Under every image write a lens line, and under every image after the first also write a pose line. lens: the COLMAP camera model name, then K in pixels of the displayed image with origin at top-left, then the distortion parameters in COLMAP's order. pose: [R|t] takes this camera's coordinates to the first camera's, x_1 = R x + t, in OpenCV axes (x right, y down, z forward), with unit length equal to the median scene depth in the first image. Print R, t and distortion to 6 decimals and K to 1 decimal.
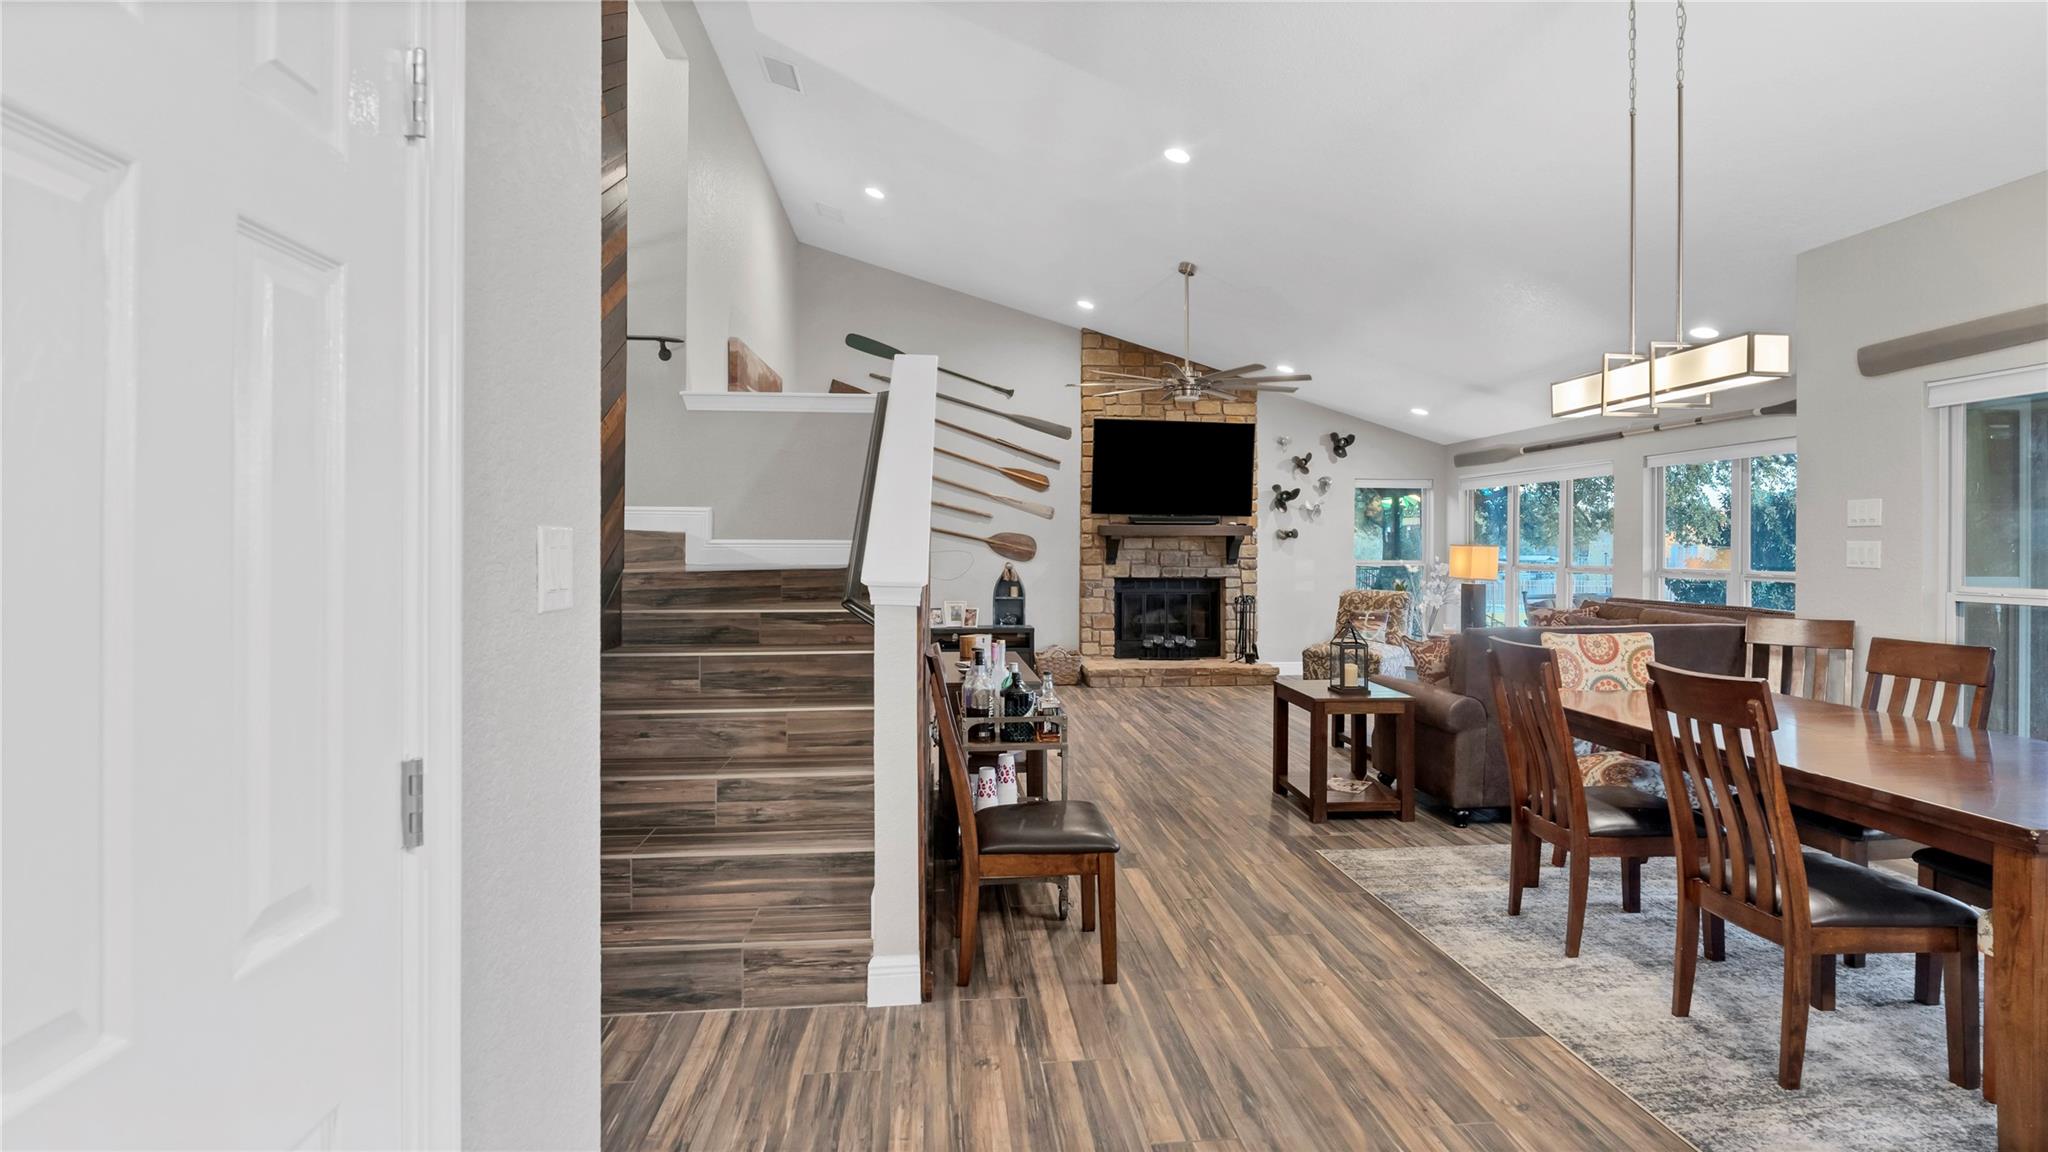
lens RADIAL K [[990.8, 0, 1038.9], [0, 990.8, 535.1], [0, 0, 1]] dist [-0.003607, -0.000009]
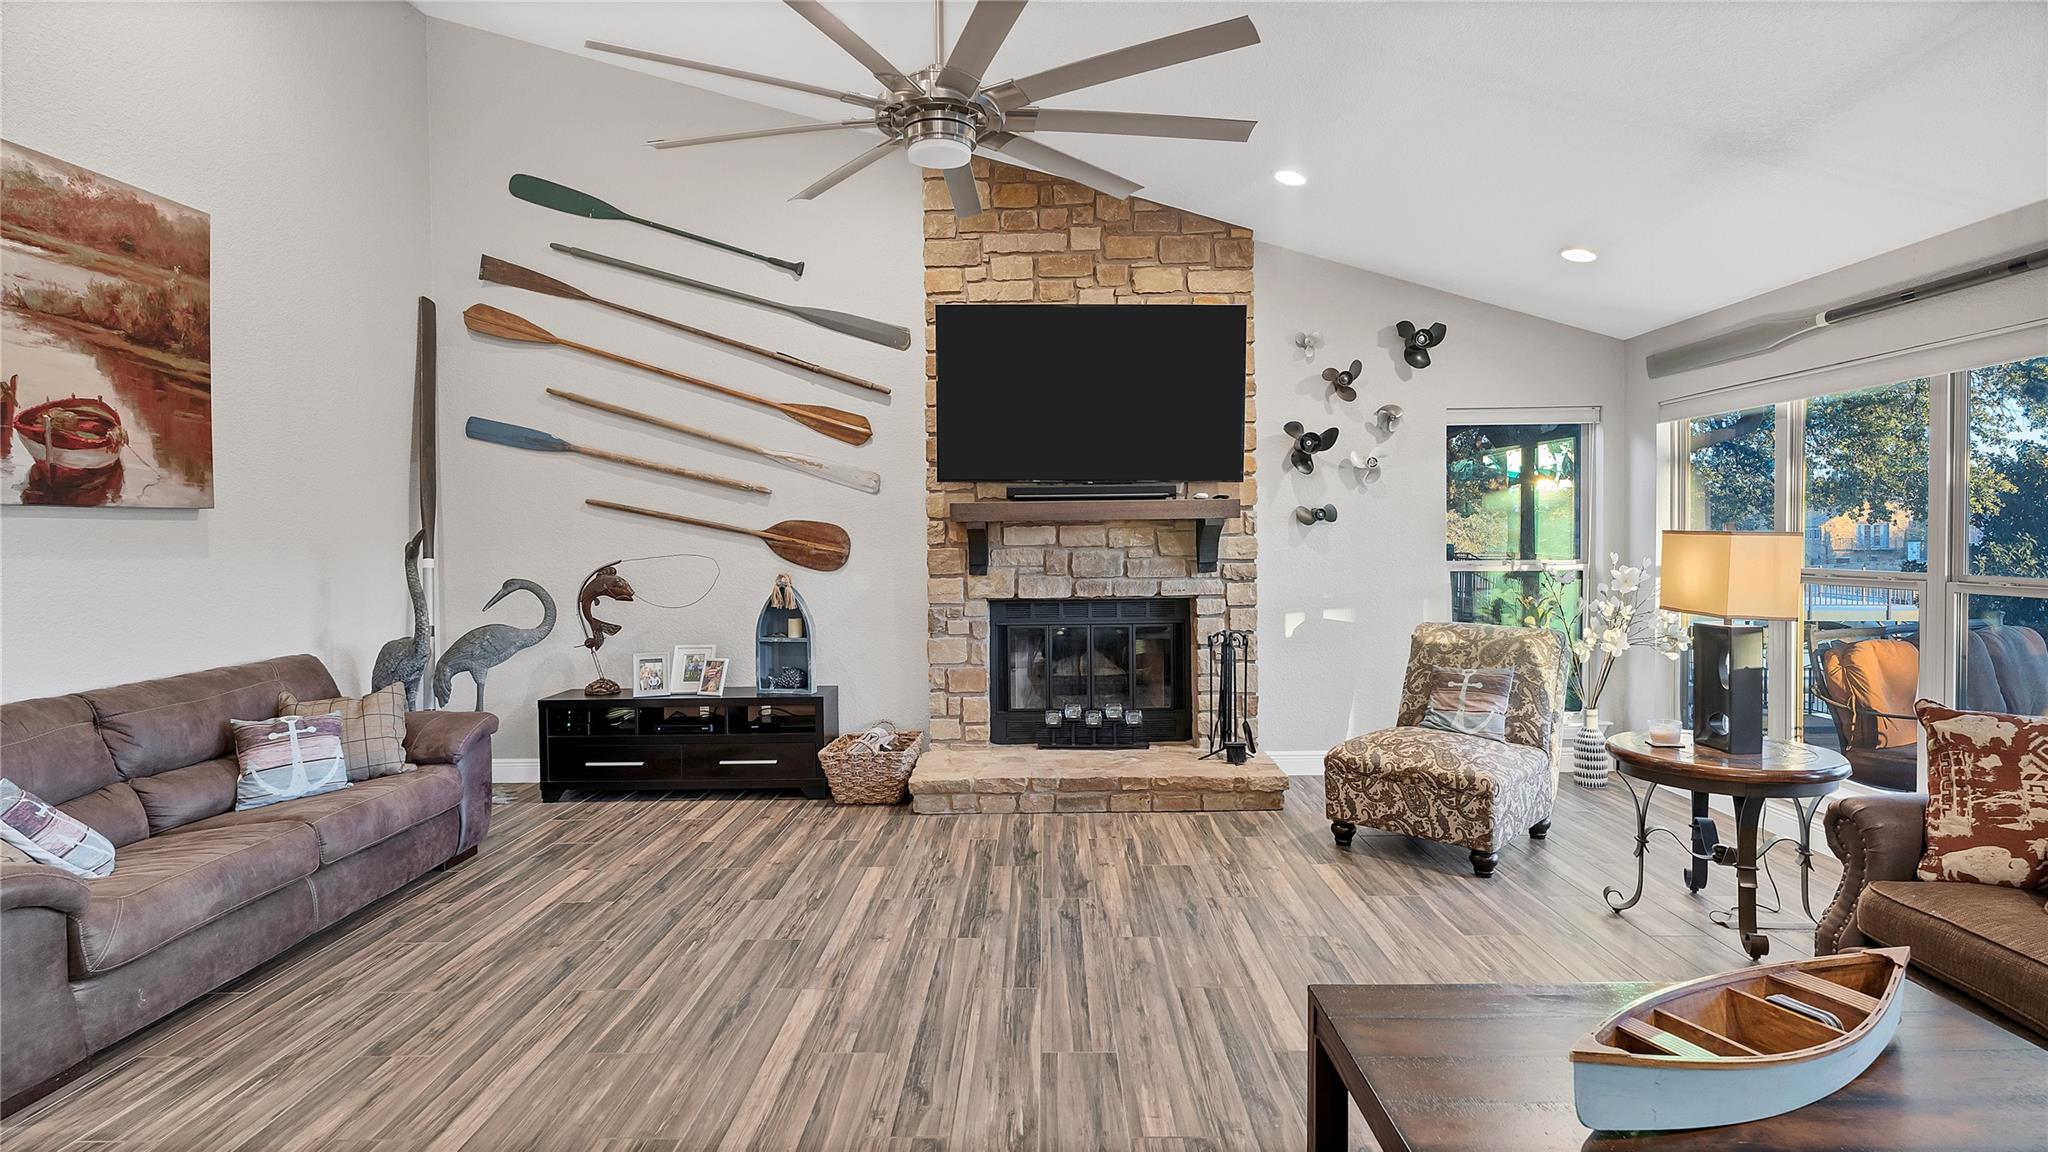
lens RADIAL K [[990.8, 0, 1035.7], [0, 990.8, 550.0], [0, 0, 1]] dist [-0.003607, -0.000009]
pose [[0.993326, -0.013003, -0.114605, 0.164823], [0.016136, 0.999520, 0.026450, 0.001835], [0.114206, -0.028122, 0.993059, 0.459037]]
